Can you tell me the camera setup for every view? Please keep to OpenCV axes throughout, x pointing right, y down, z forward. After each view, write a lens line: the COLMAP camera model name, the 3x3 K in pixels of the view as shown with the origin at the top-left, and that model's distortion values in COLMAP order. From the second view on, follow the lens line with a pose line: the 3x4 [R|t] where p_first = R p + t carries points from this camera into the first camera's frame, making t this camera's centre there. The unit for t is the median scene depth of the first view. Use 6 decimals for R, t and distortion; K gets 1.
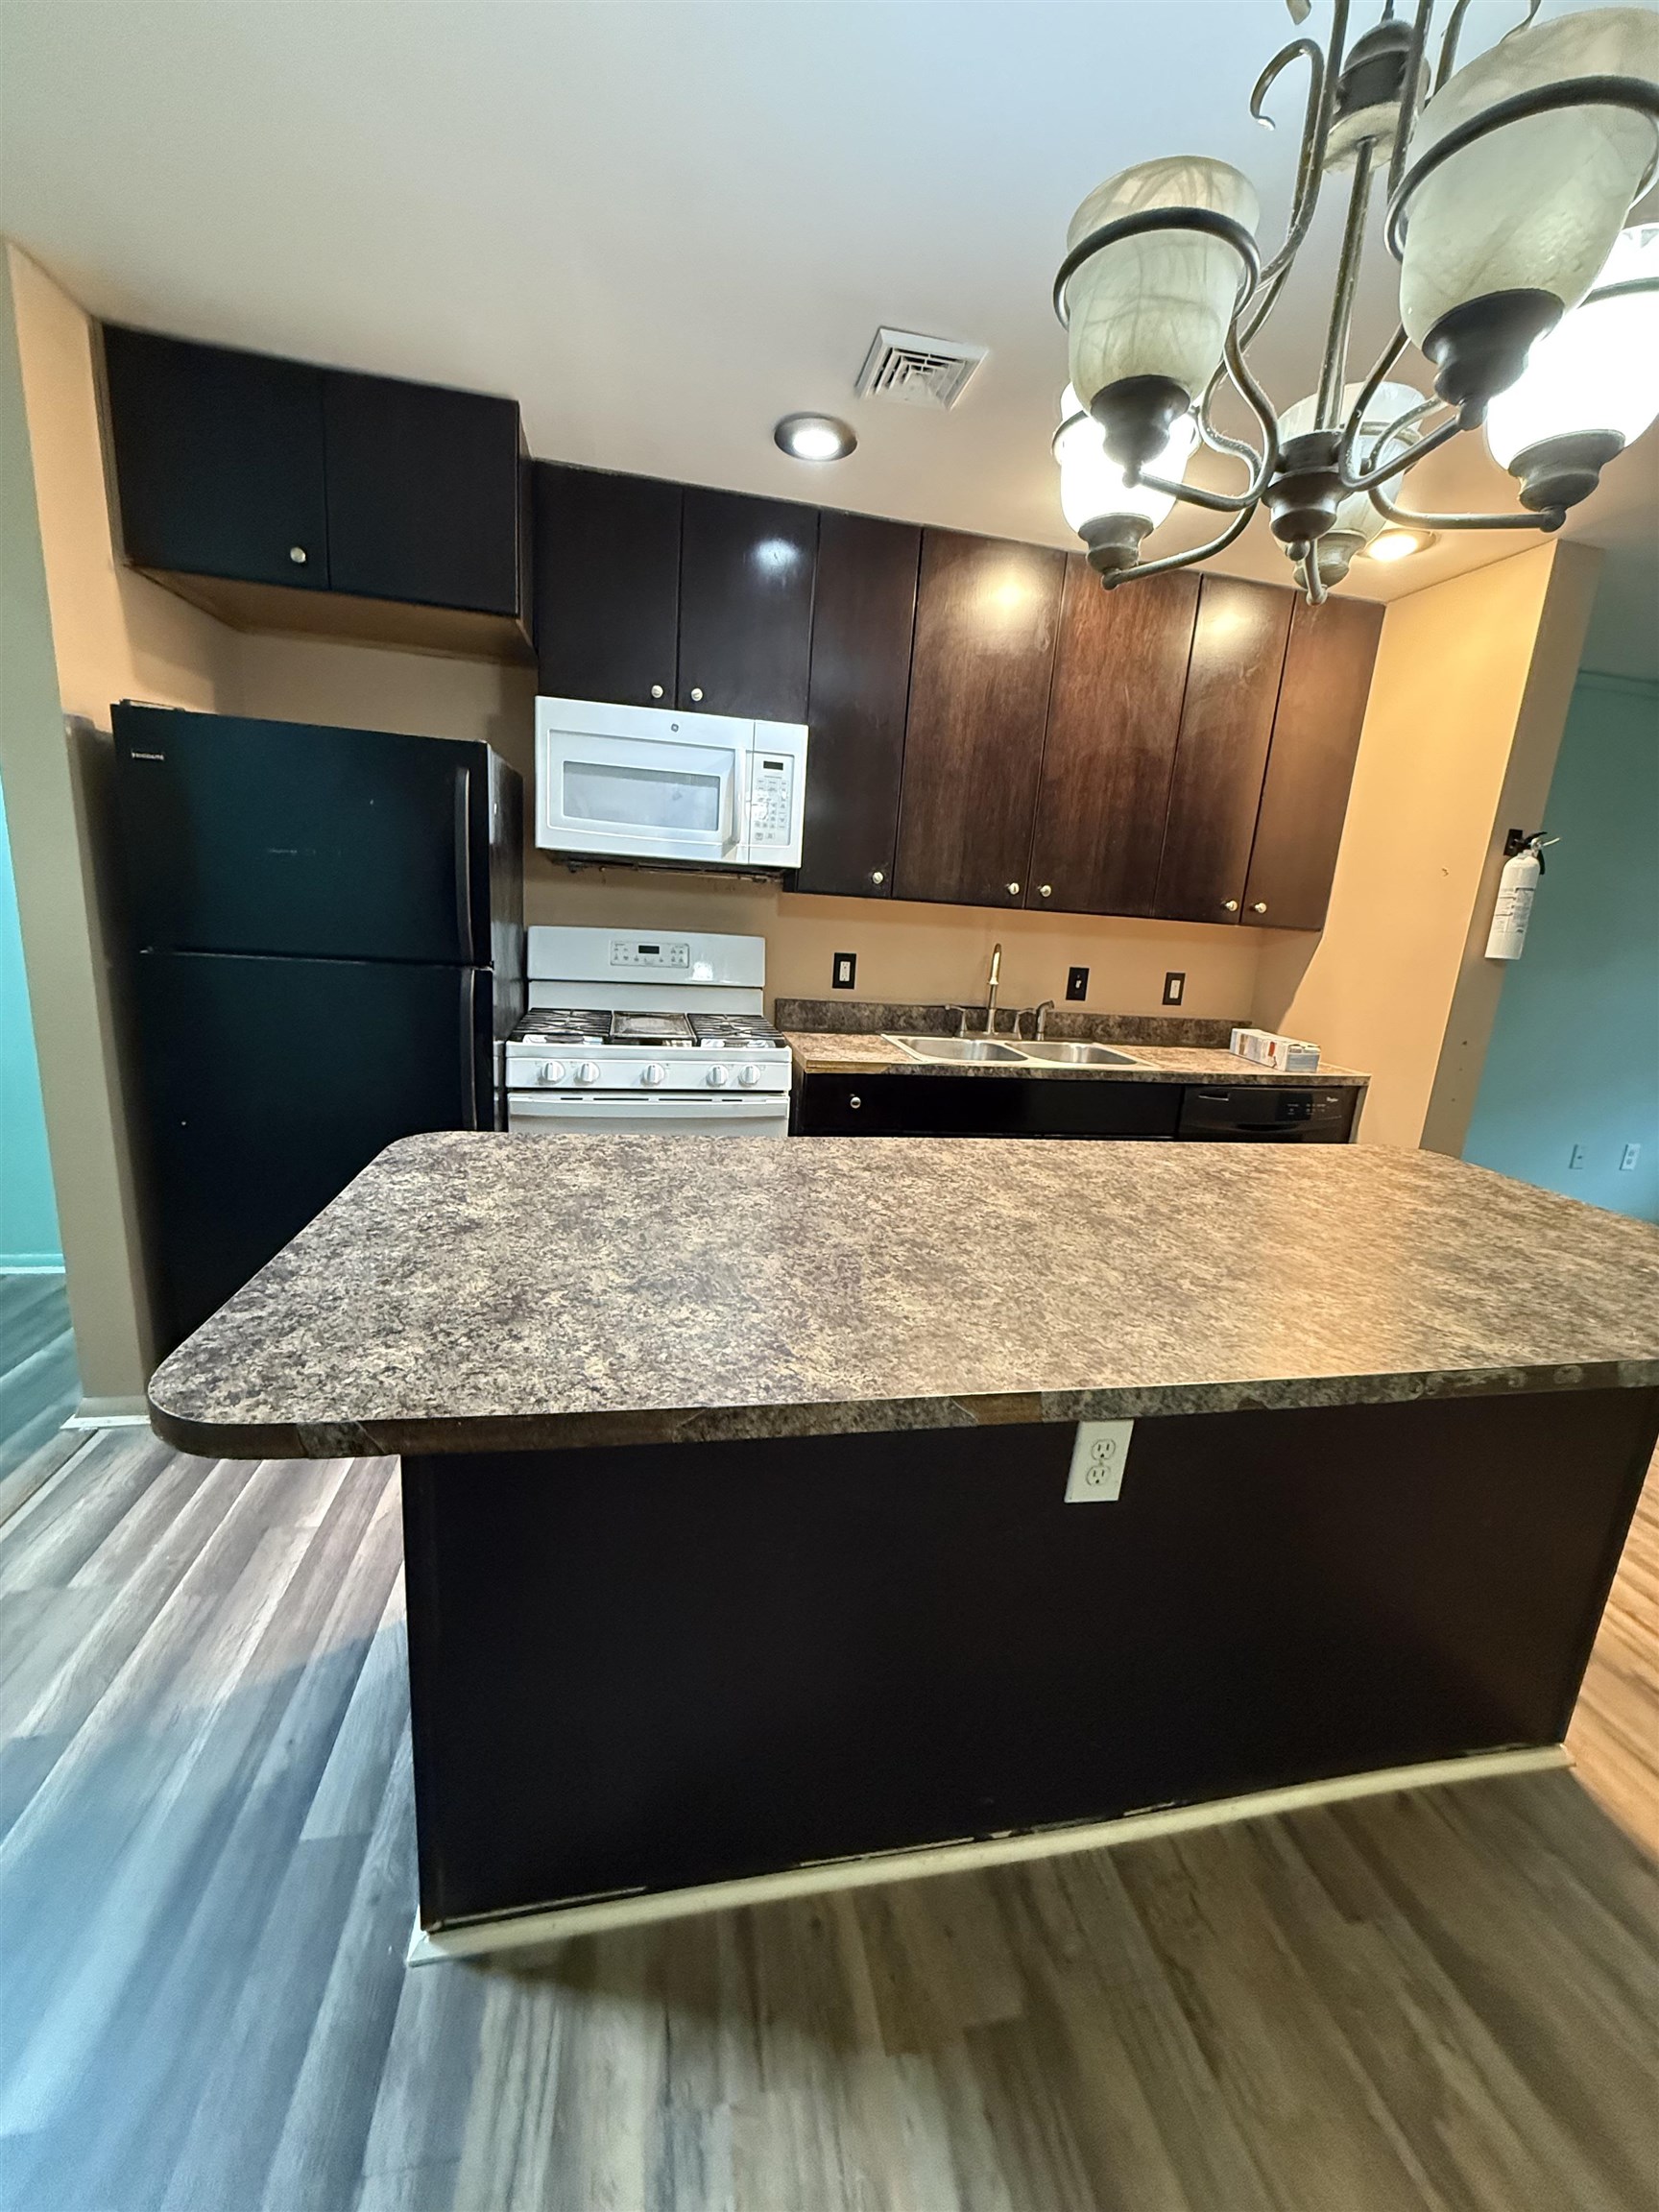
lens RADIAL K [[885.0, 0, 840.0], [0, 885.0, 1096.0], [0, 0, 1]] dist [-0.000888, -0.000097]
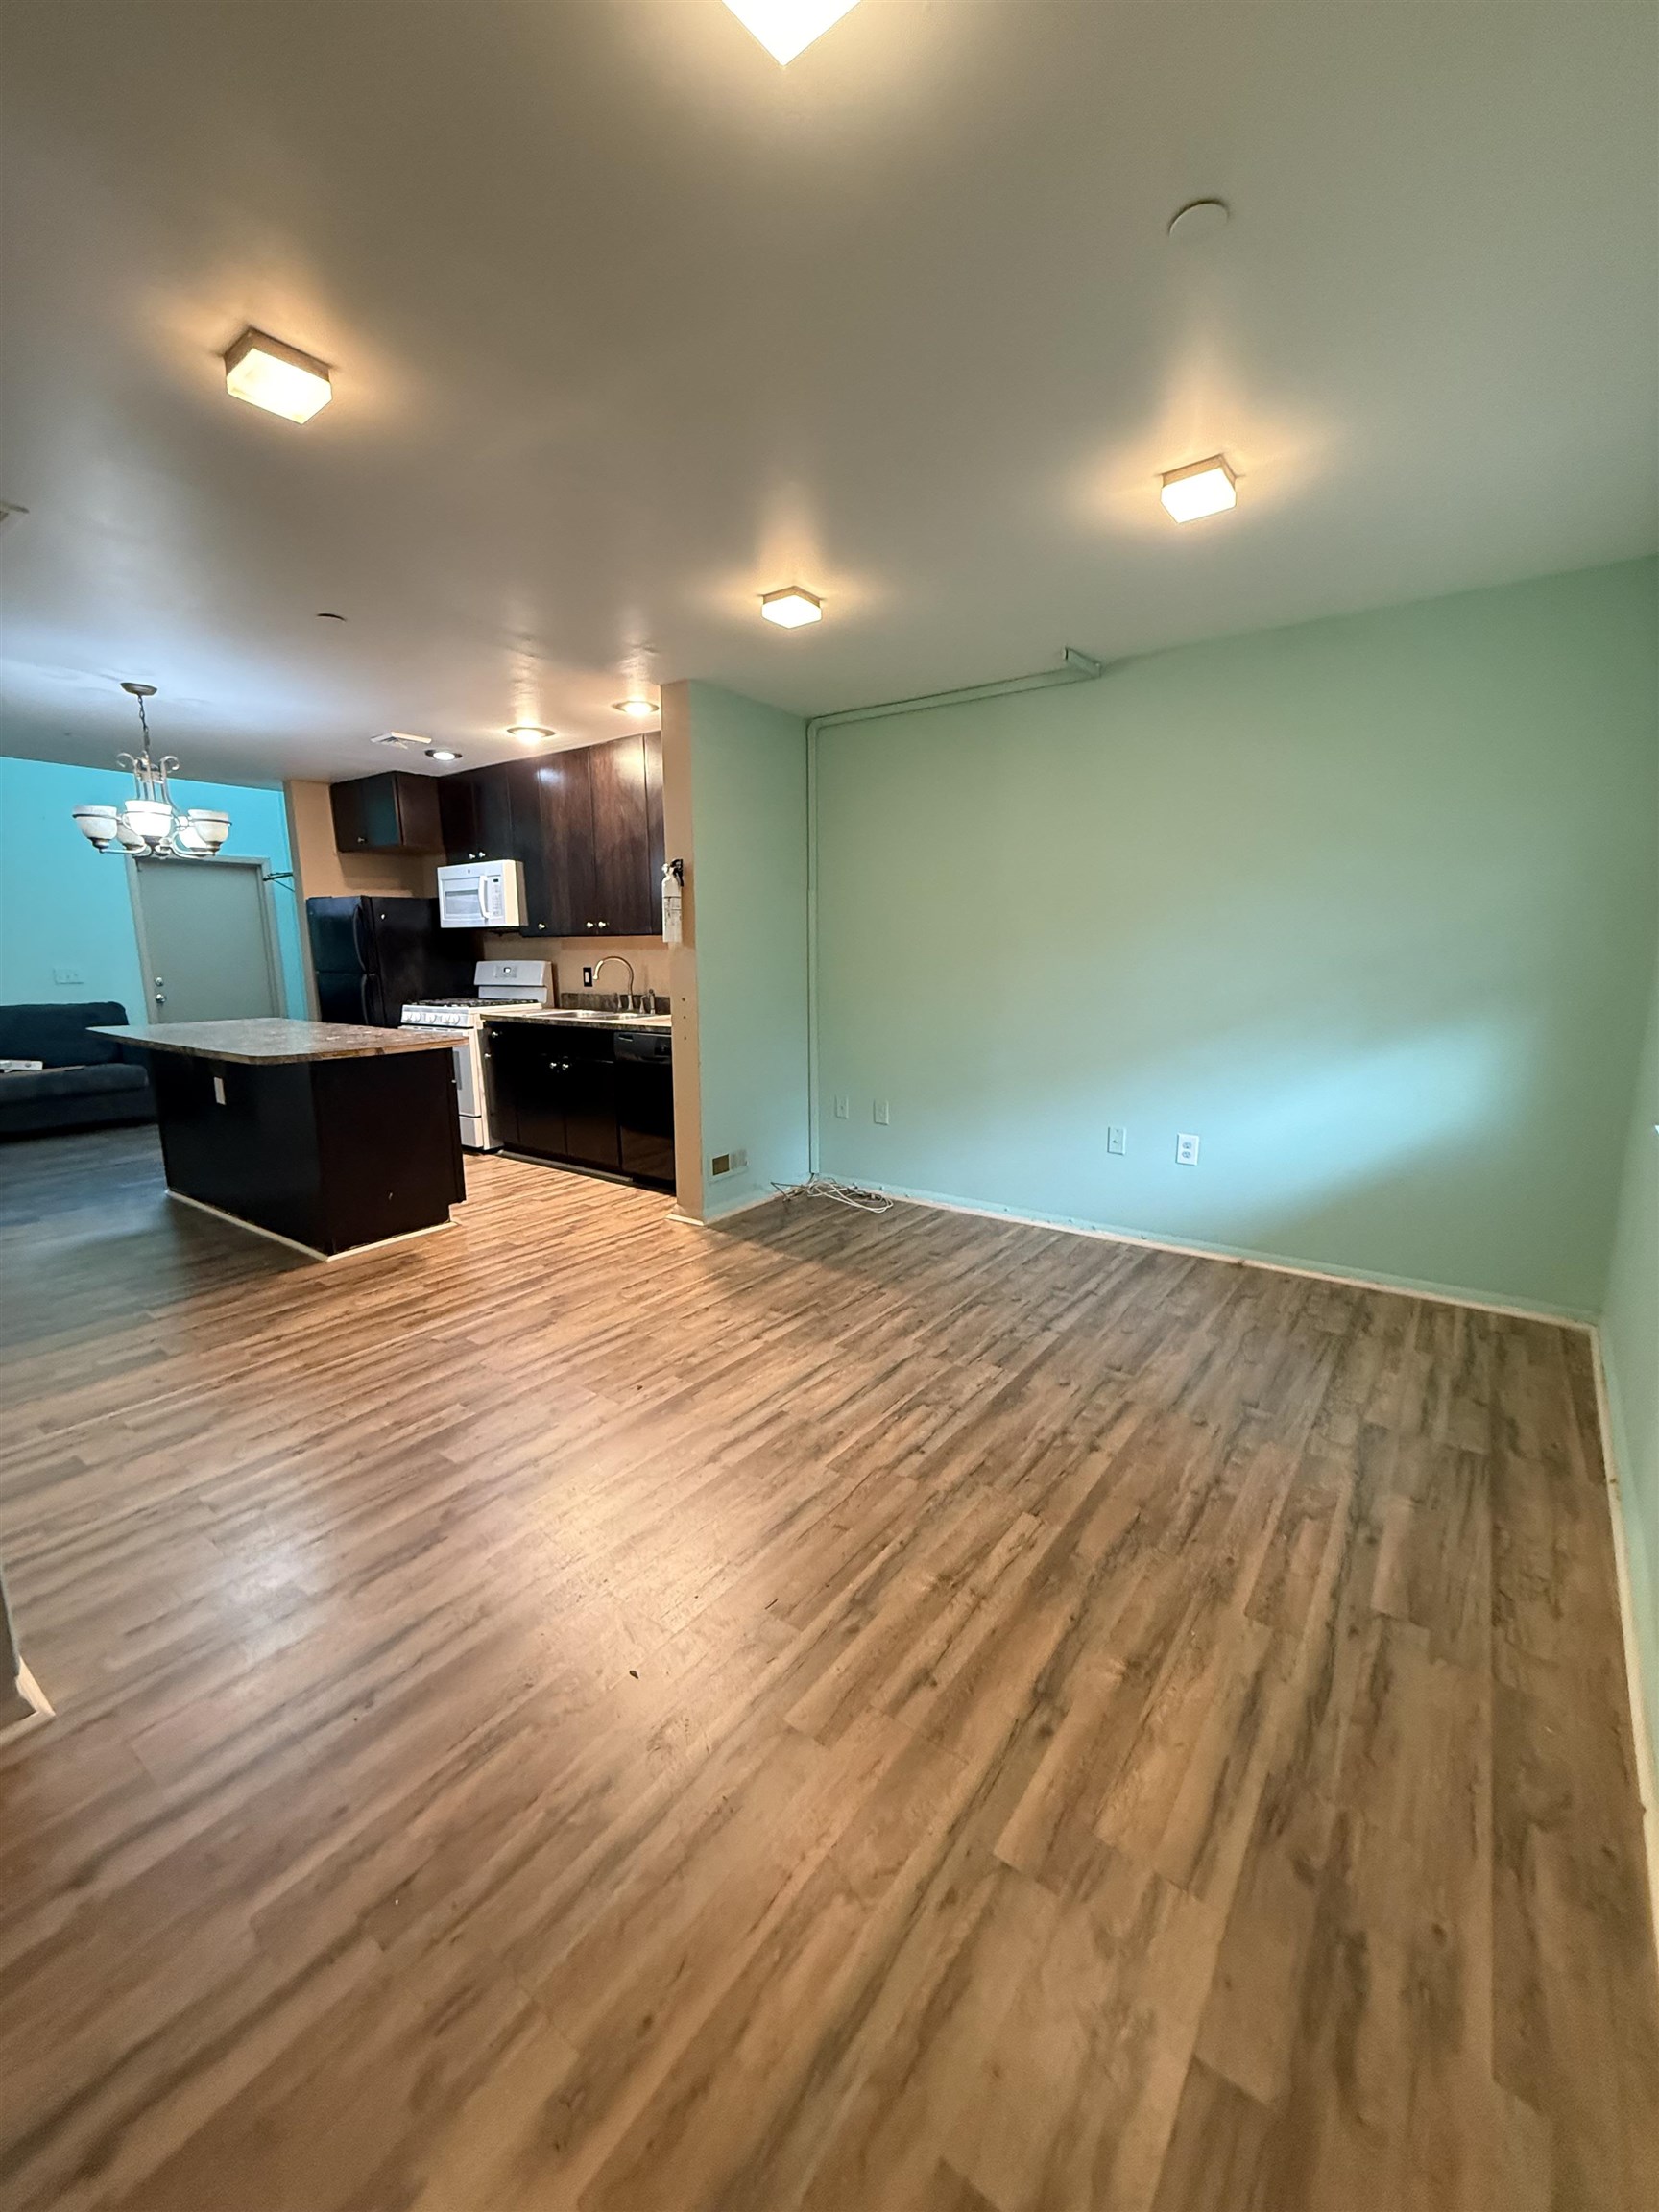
lens RADIAL K [[885.0, 0, 836.0], [0, 885.0, 1103.5], [0, 0, 1]] dist [-0.000888, -0.000097]
pose [[0.668495, 0.056054, -0.741602, 2.000019], [-0.106637, 0.994077, -0.020987, 0.119727], [0.736032, 0.093111, 0.670512, 0.195681]]
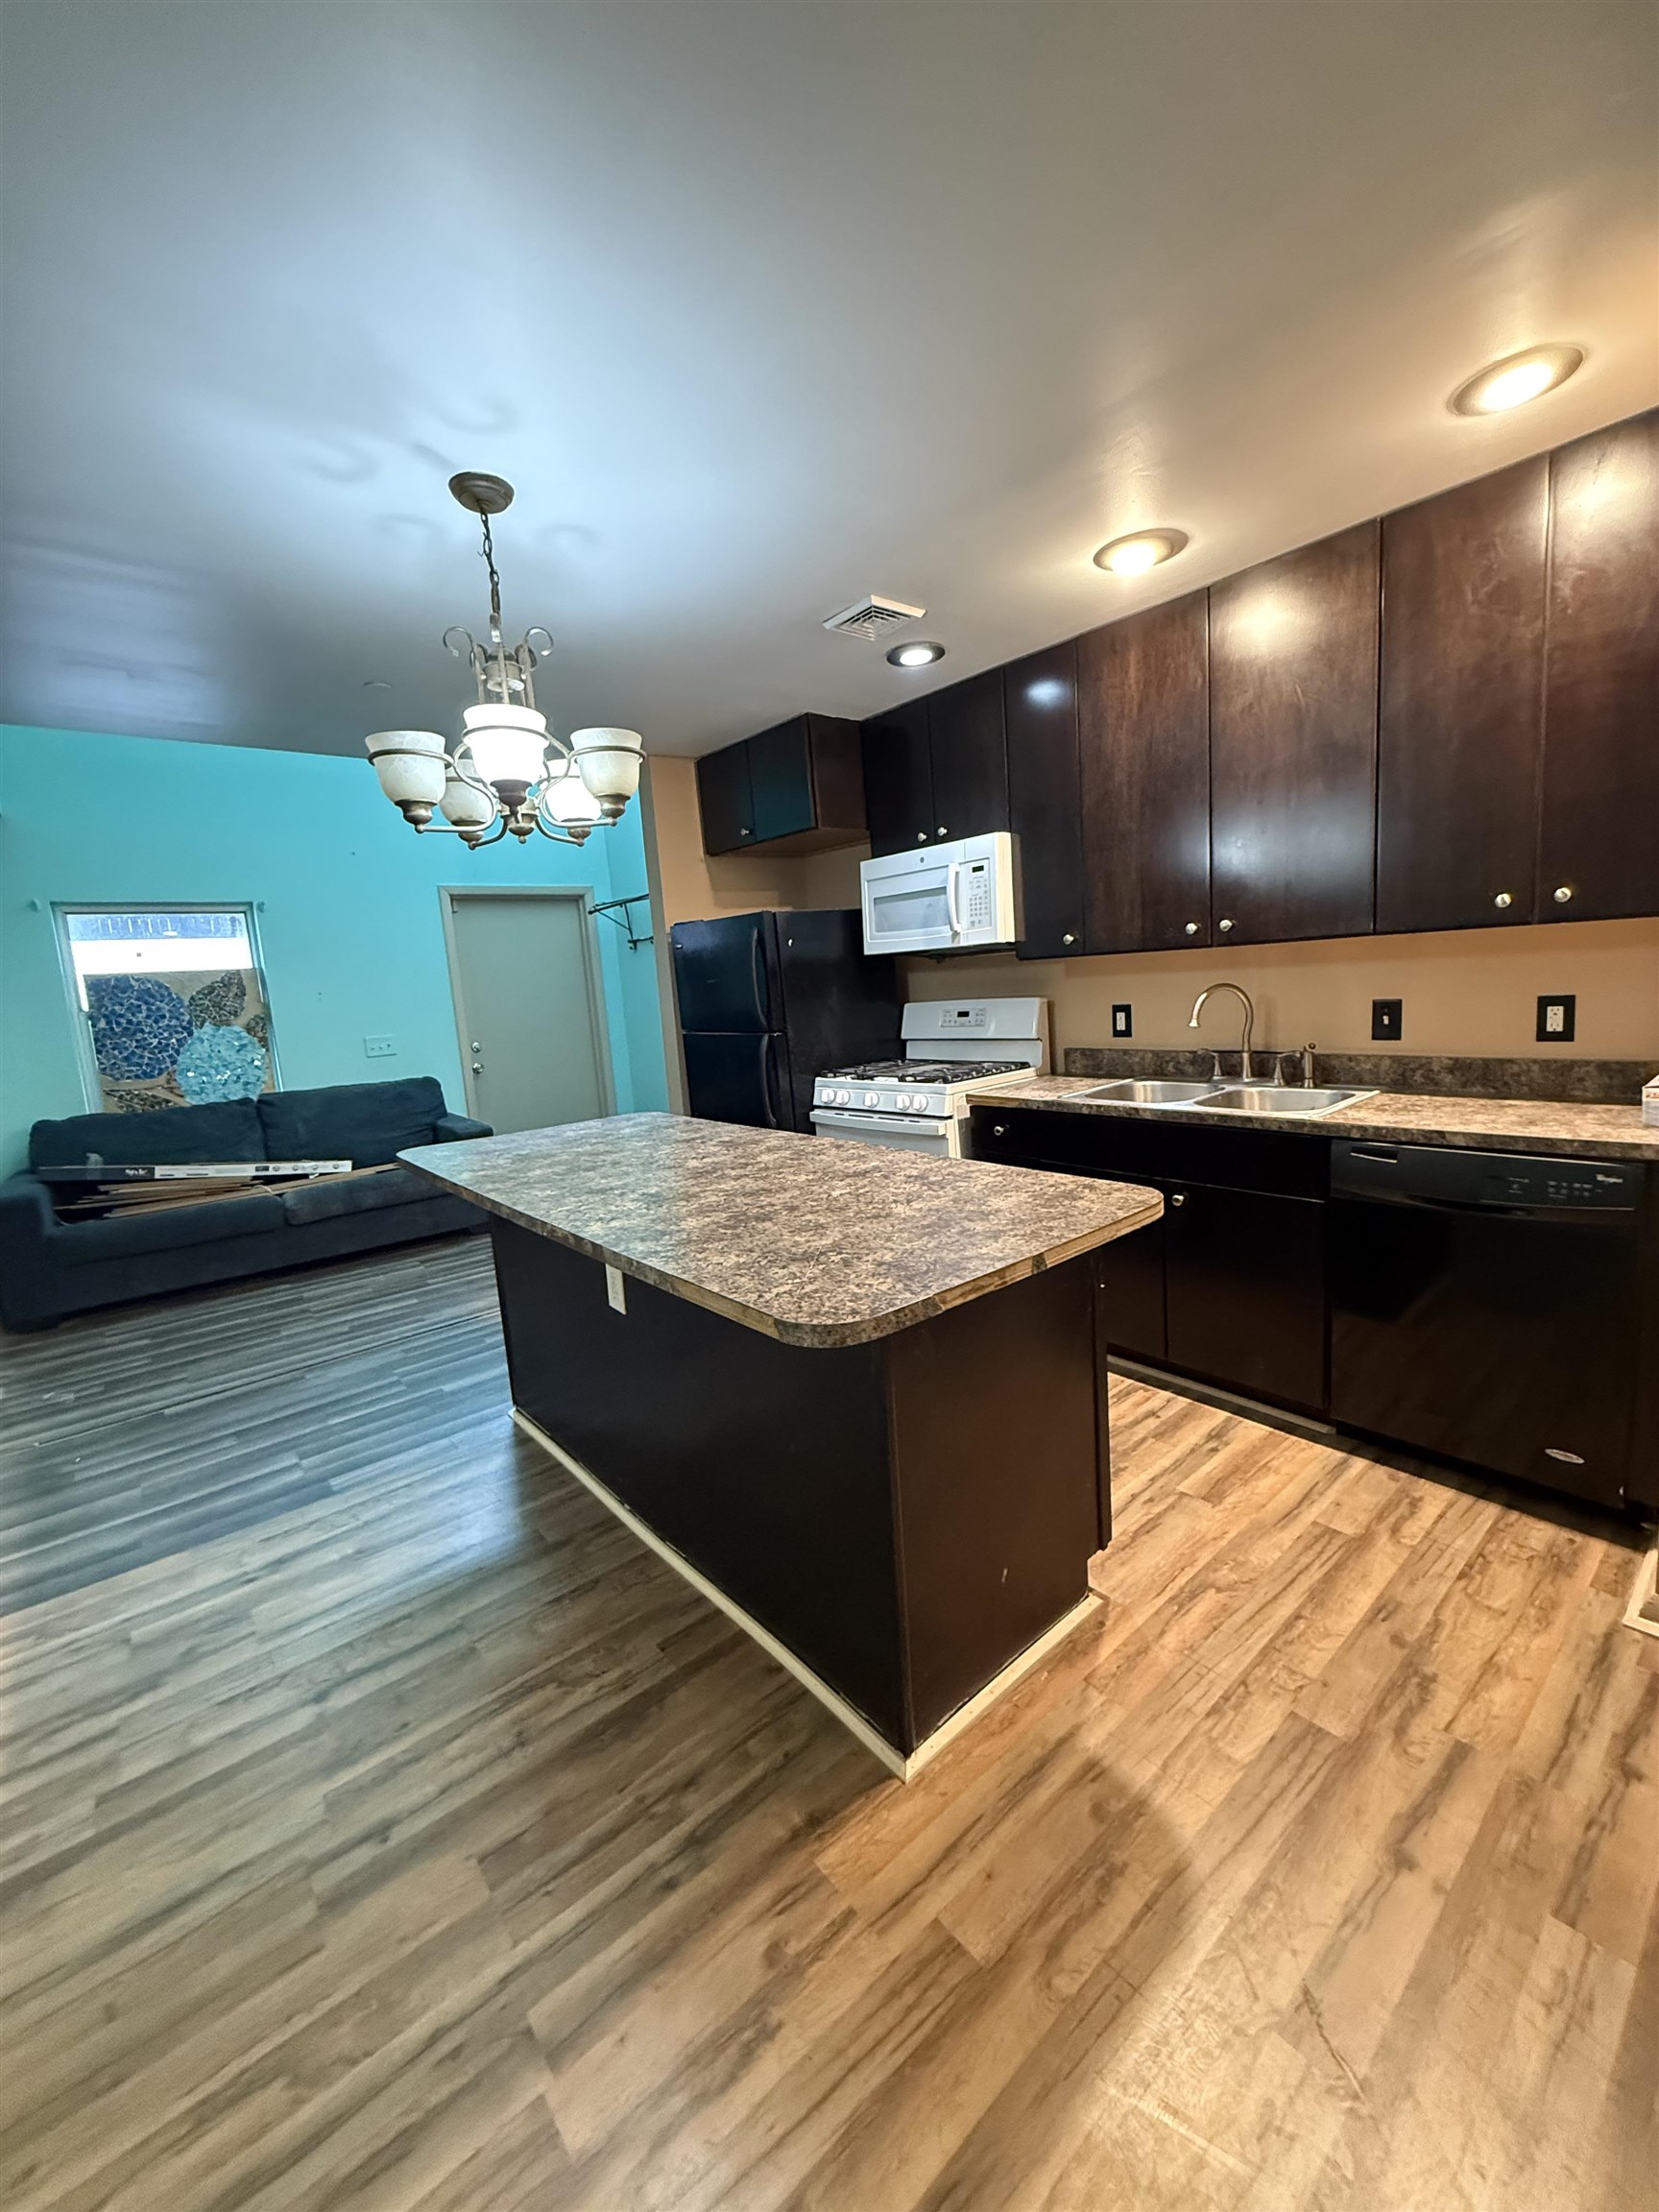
lens RADIAL K [[885.0, 0, 833.9], [0, 885.0, 1102.4], [0, 0, 1]] dist [-0.000888, -0.000097]
pose [[0.465419, 0.023018, -0.884791, 0.926631], [-0.090143, 0.995696, -0.021514, 0.014469], [0.880488, 0.089771, 0.465491, 0.224320]]
